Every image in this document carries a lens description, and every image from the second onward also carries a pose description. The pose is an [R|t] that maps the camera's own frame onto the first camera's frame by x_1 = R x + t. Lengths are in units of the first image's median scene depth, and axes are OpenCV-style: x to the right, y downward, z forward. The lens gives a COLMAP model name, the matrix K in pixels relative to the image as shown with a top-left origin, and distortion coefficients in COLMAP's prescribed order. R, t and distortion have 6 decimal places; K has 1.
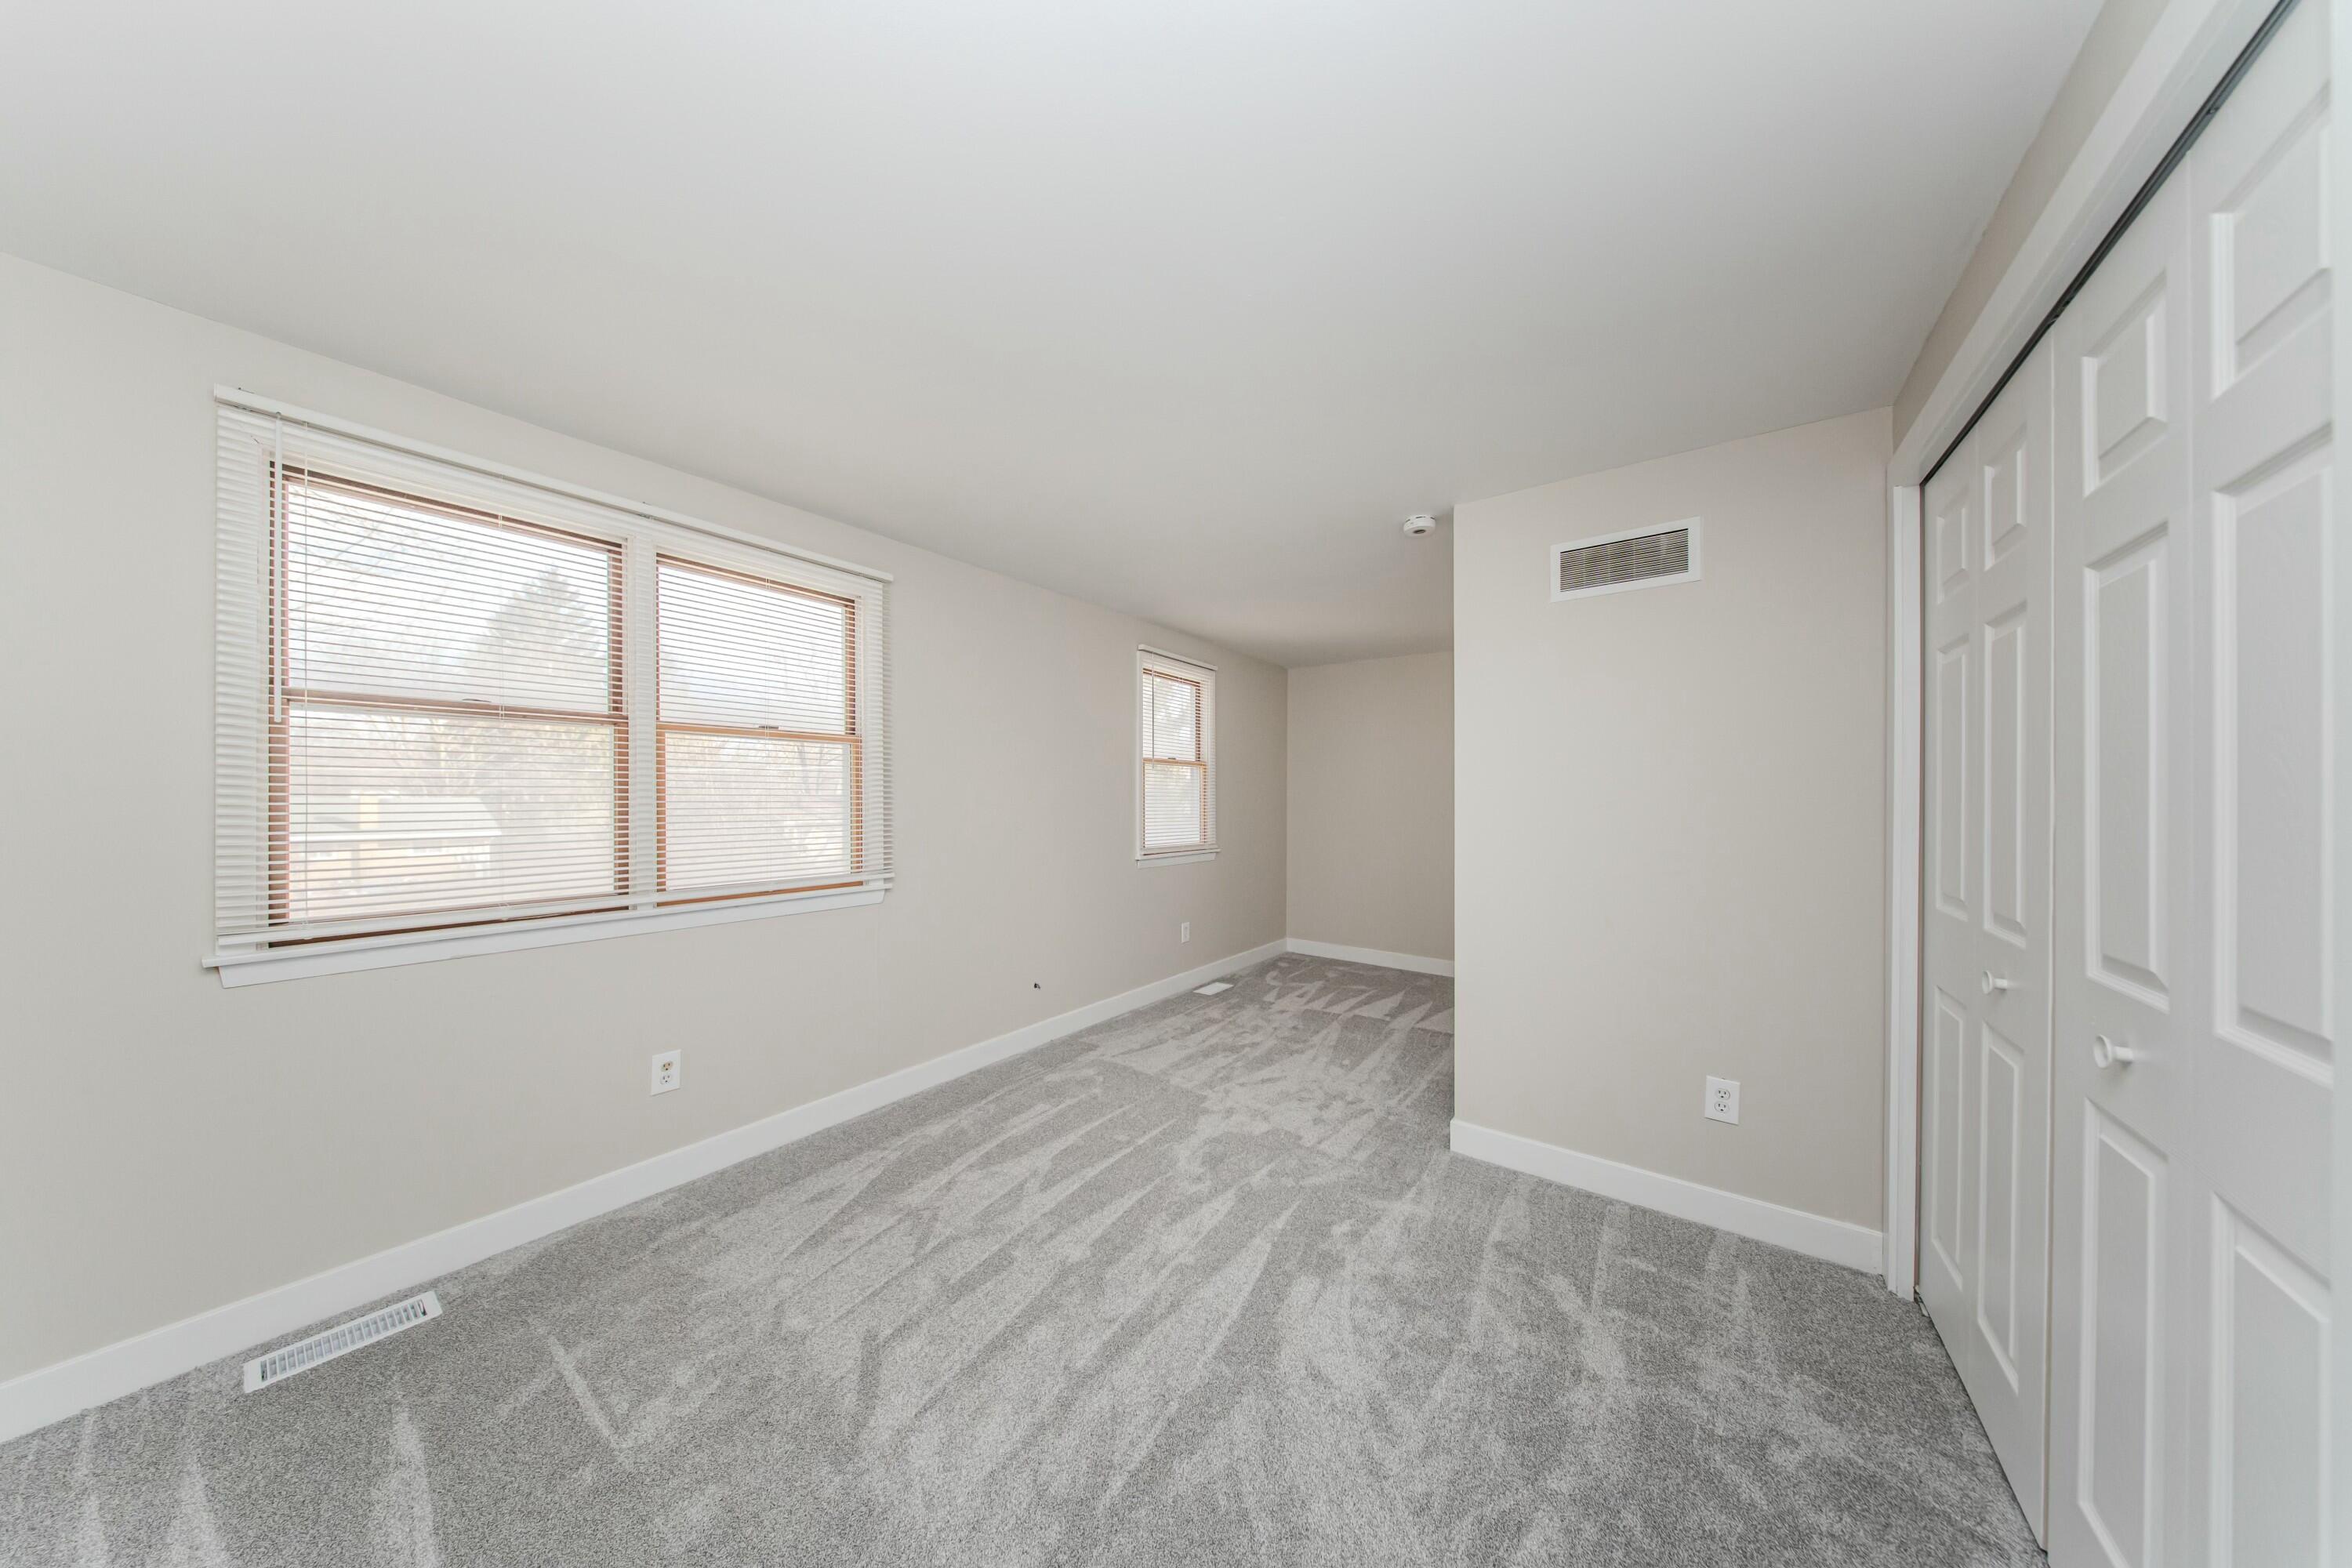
lens RADIAL K [[726.3, 0, 1152.9], [0, 726.3, 797.0], [0, 0, 1]] dist [0.000110, -0.000035]
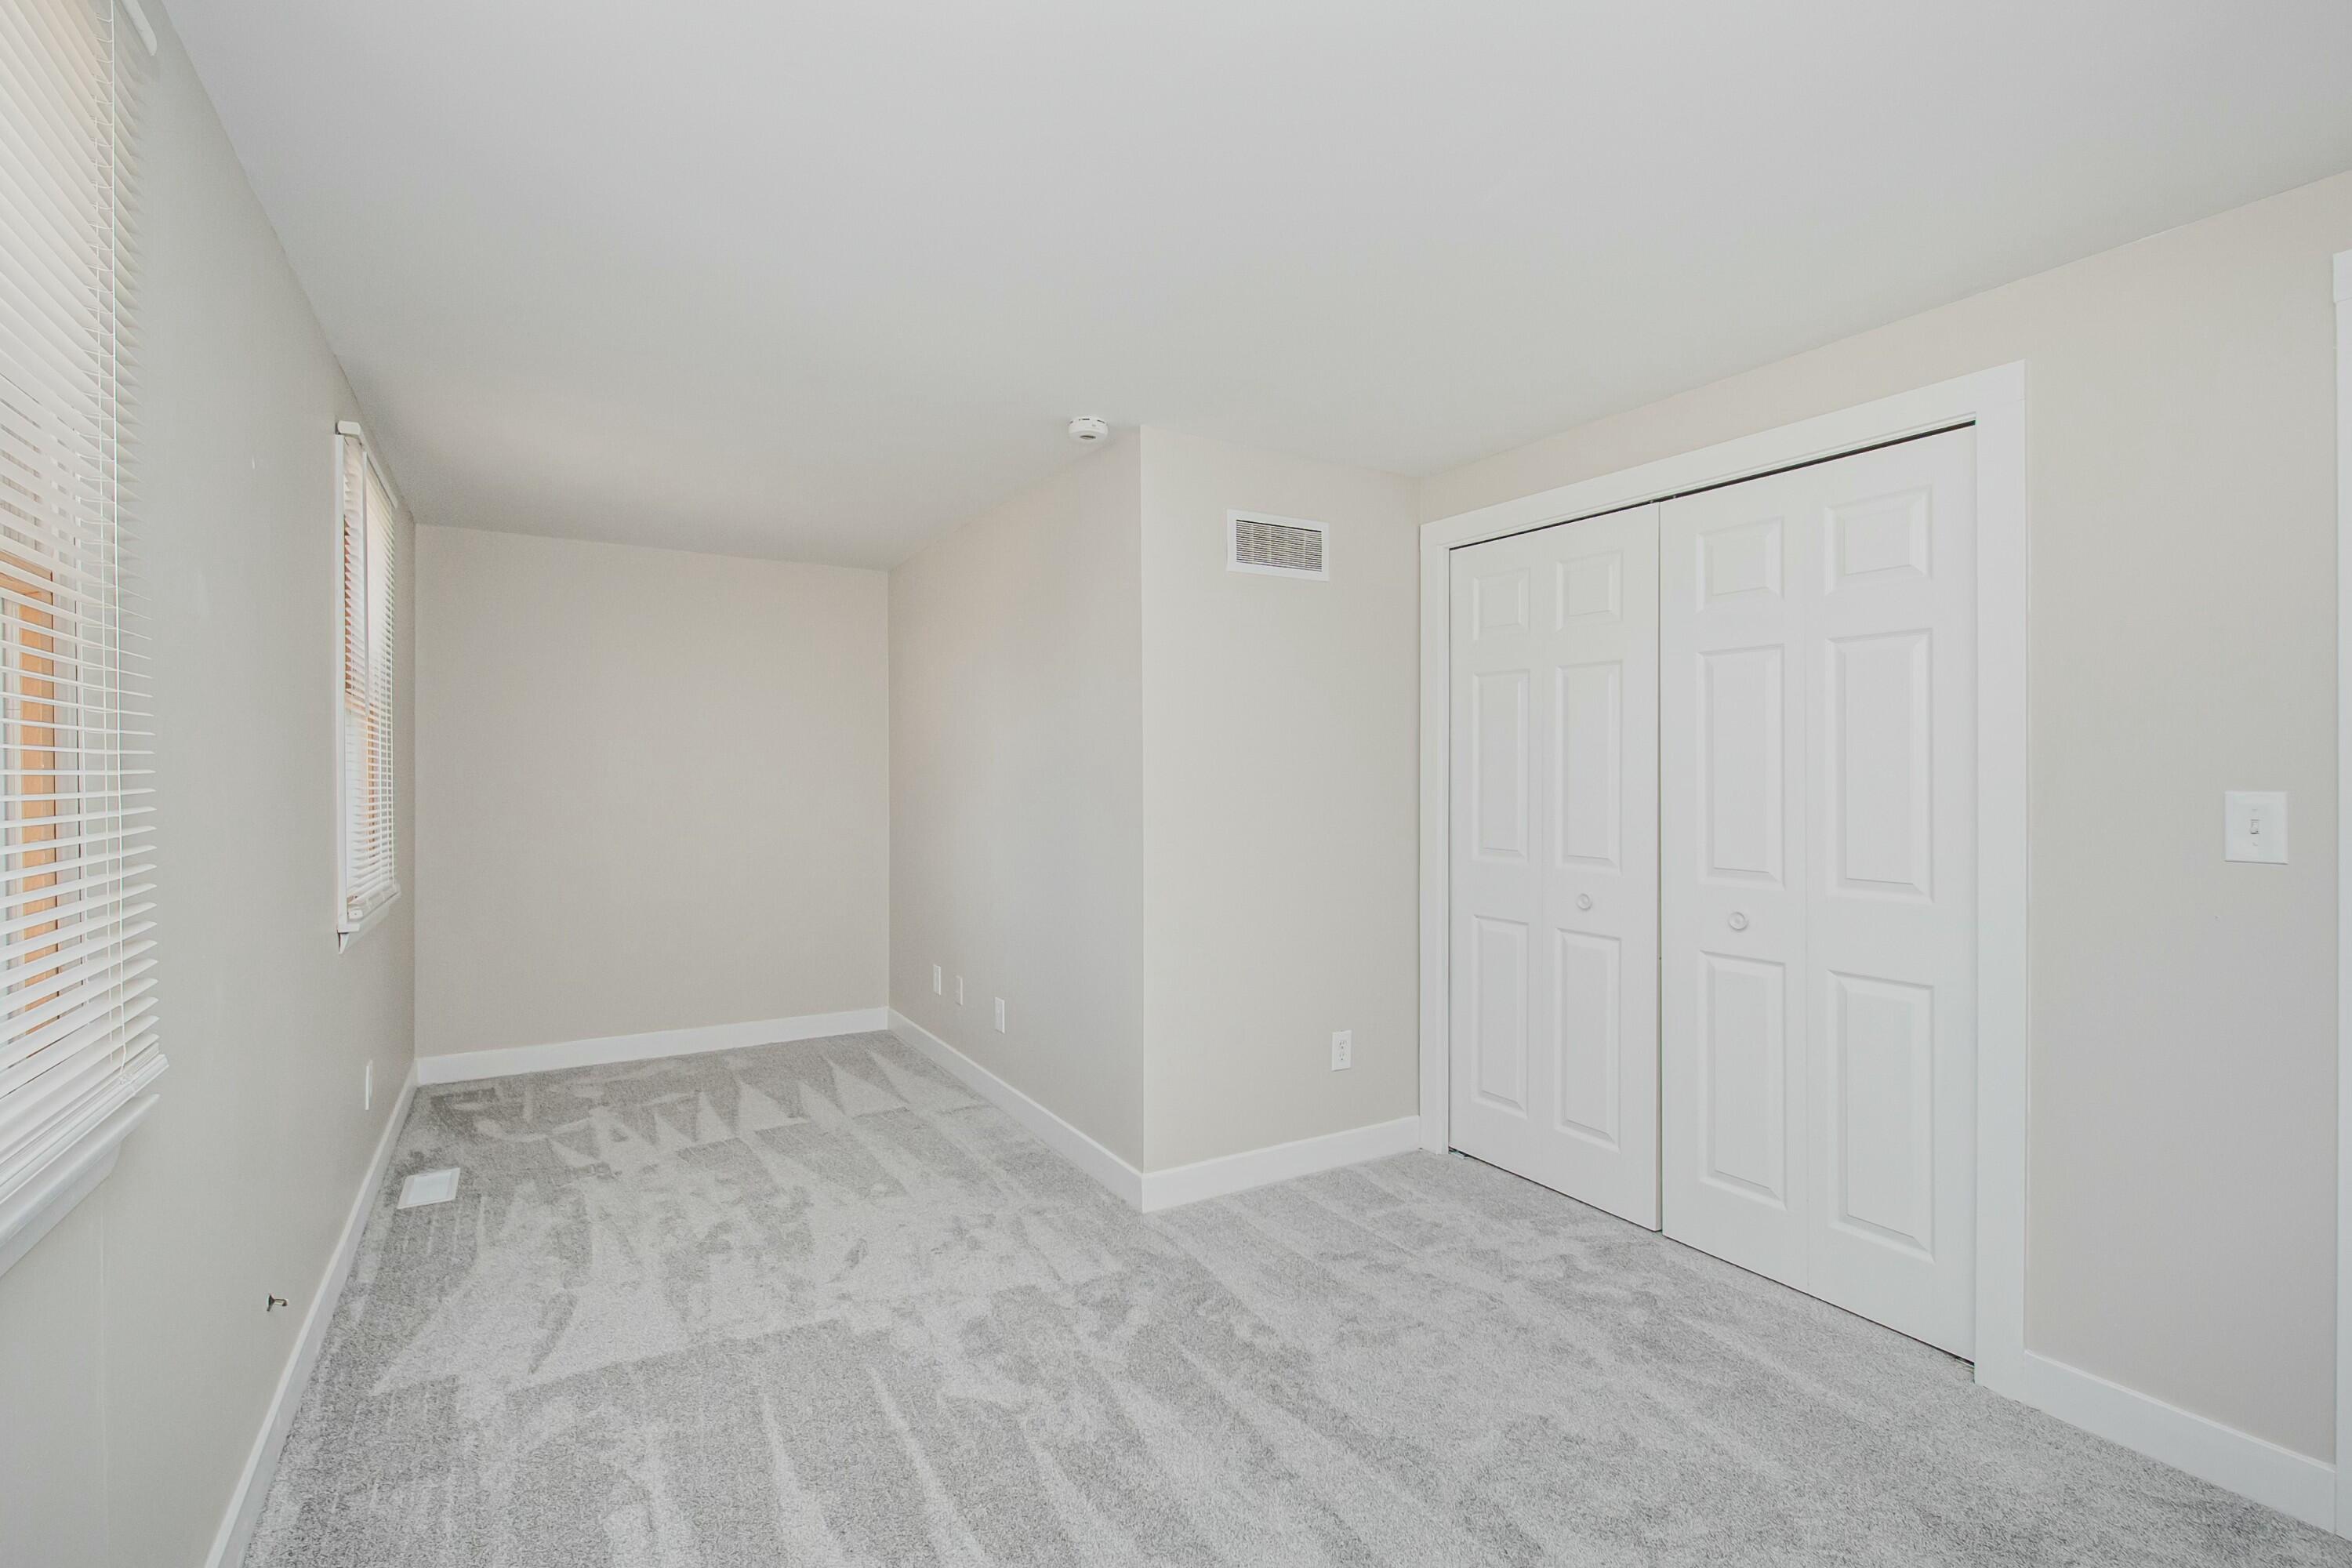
lens RADIAL K [[1052.8, 0, 1176.0], [0, 1052.8, 784.0], [0, 0, 1]] dist [0.015937, 0.000068]
pose [[0.368335, -0.010001, 0.929640, -0.503596], [0.000970, 0.999946, 0.010373, -0.007298], [-0.929693, -0.002919, 0.368324, 0.392558]]
